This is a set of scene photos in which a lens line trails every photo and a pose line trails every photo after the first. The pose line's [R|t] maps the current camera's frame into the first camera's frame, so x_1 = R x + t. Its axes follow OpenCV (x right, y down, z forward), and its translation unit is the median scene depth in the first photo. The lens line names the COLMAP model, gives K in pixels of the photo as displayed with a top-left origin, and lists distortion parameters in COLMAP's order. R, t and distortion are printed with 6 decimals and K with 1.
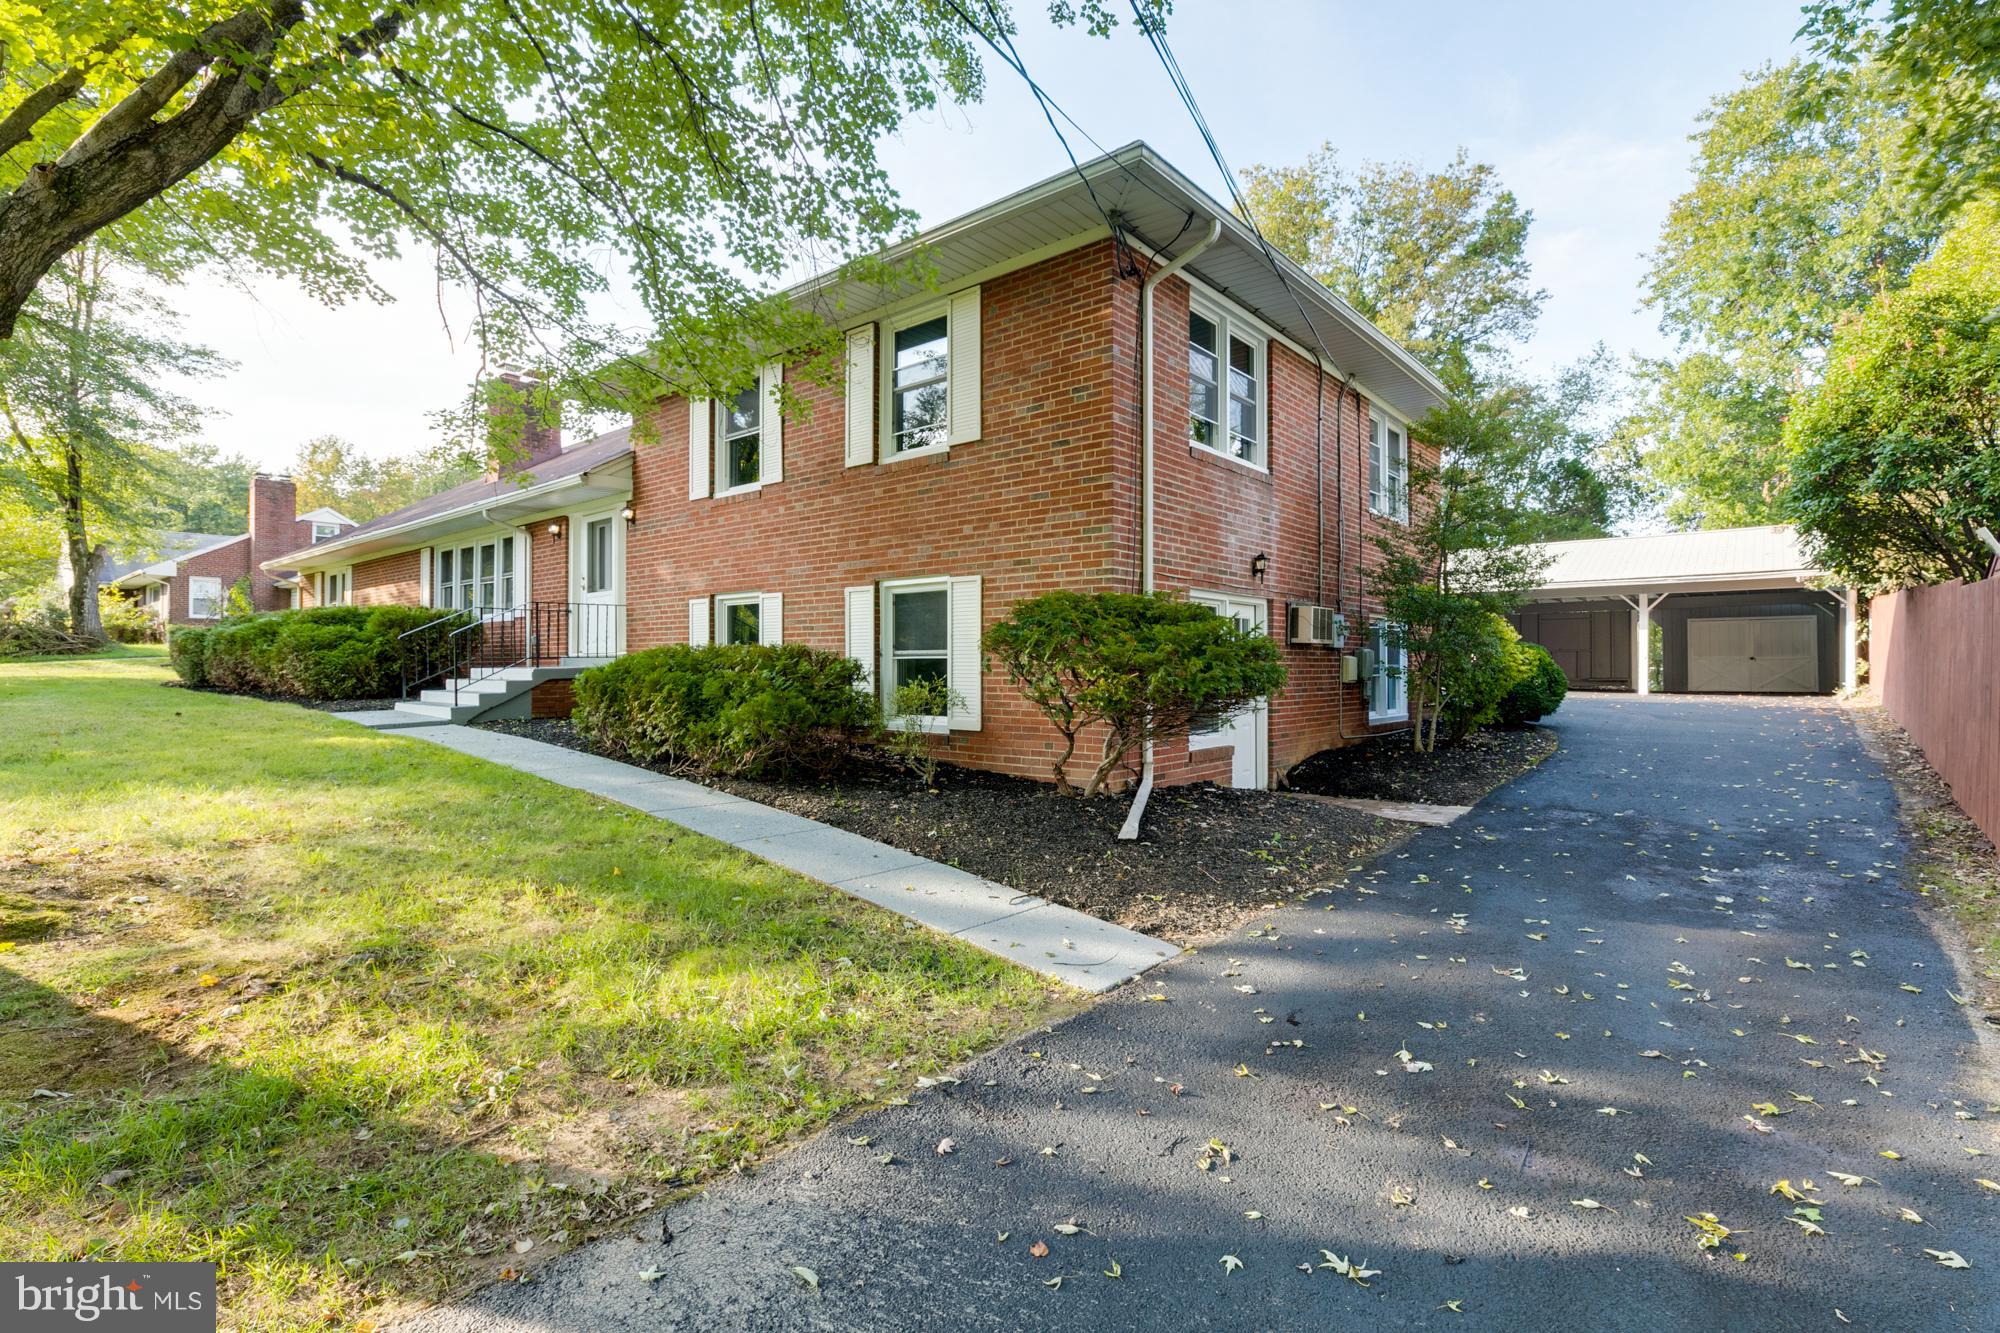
lens RADIAL K [[959.0, 0, 988.2], [0, 959.0, 665.1], [0, 0, 1]] dist [-0.002628, -0.001763]
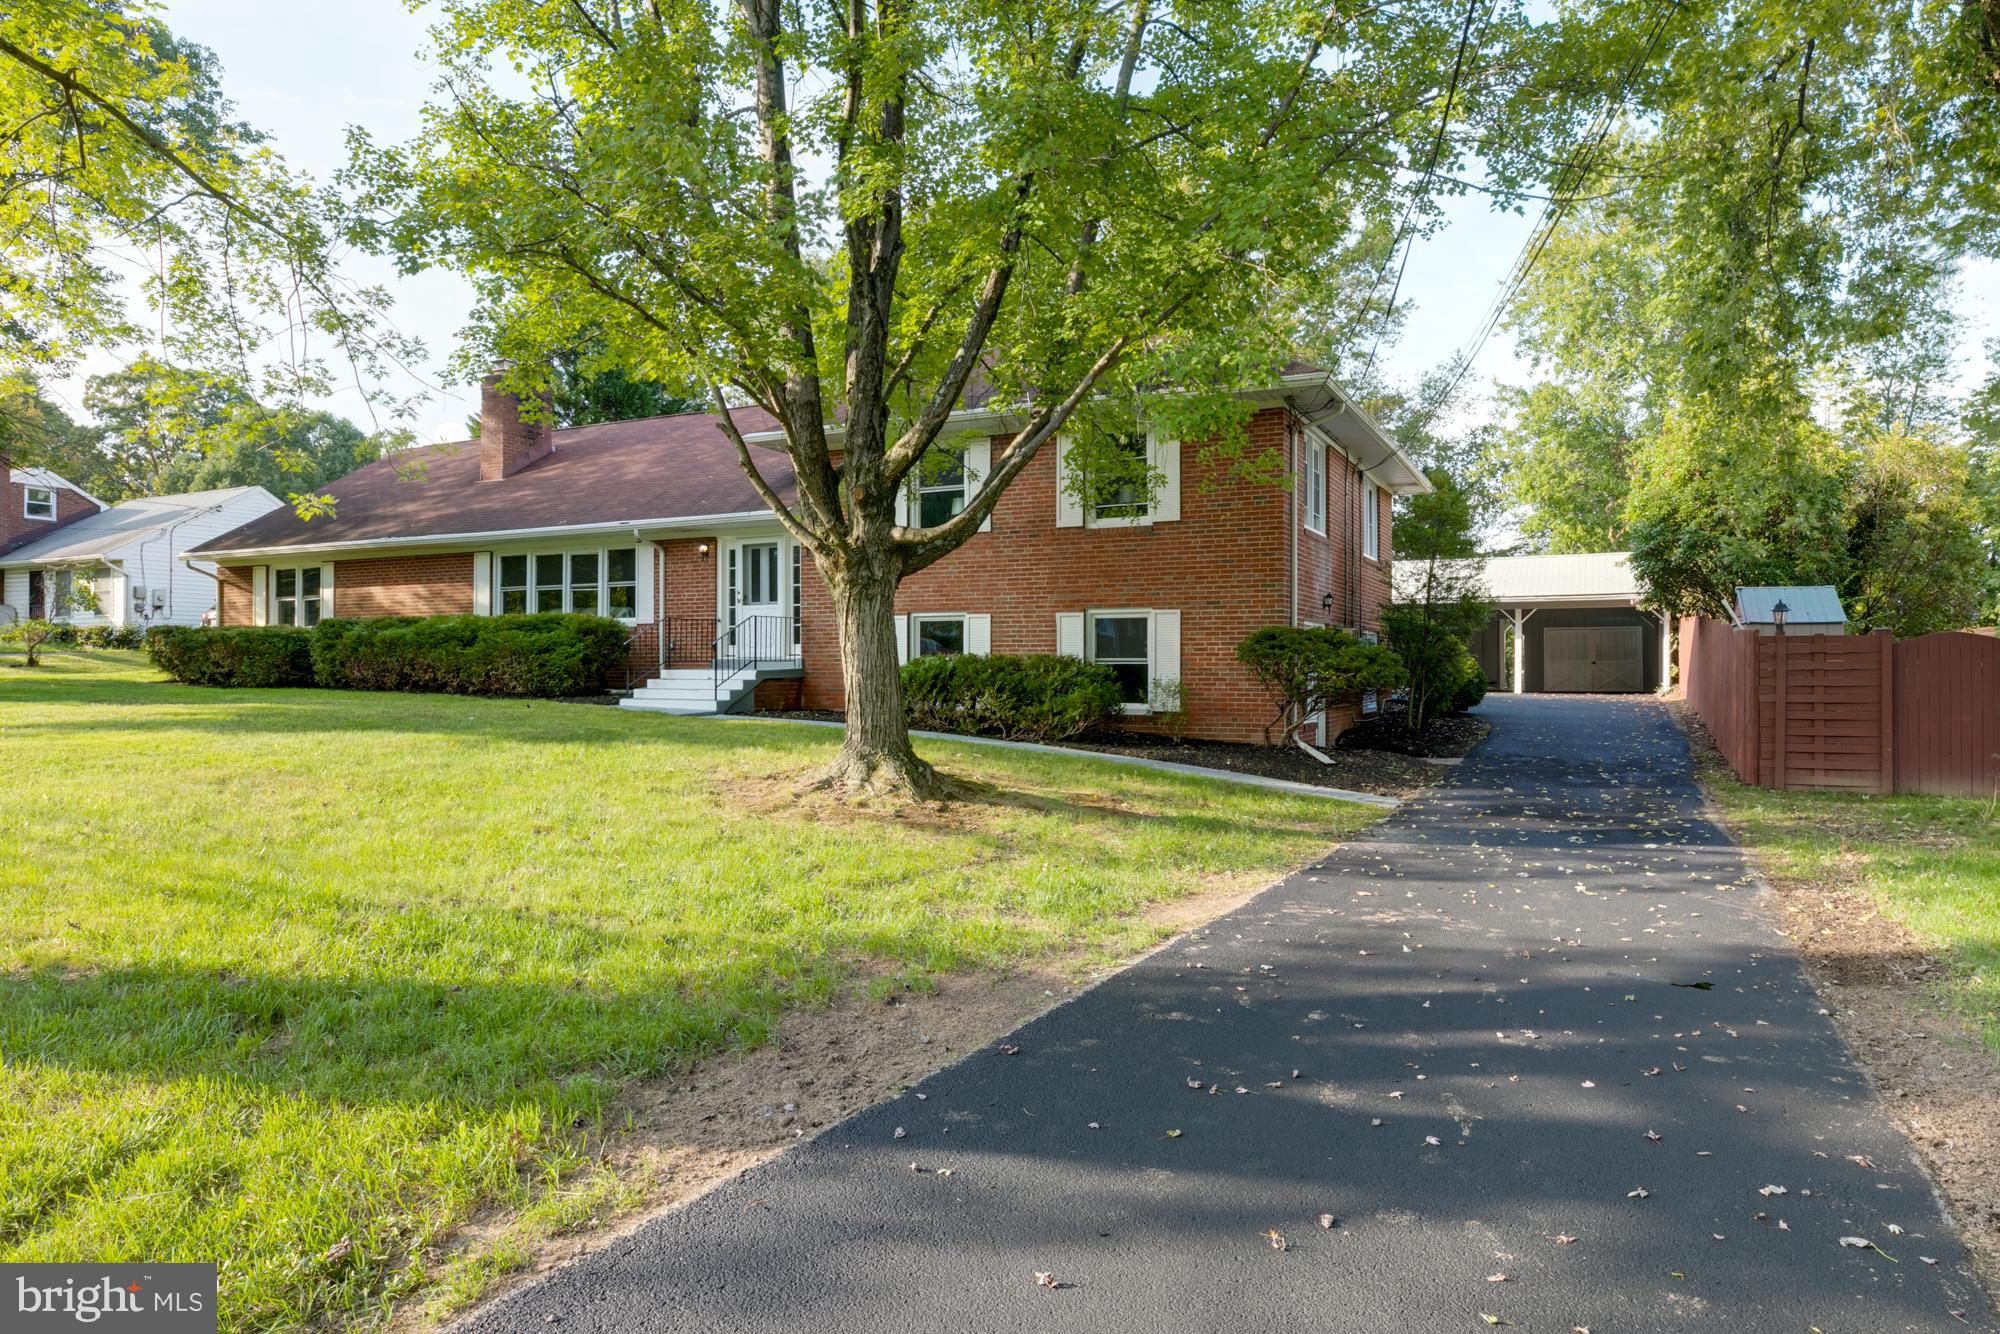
lens RADIAL K [[1203.7, 0, 1004.1], [0, 1203.7, 669.8], [0, 0, 1]] dist [0.004506, 0.001040]
pose [[0.973253, 0.001597, 0.229731, -0.315989], [-0.002279, 0.999994, 0.002702, -0.001191], [-0.229725, -0.003154, 0.973250, -0.350539]]
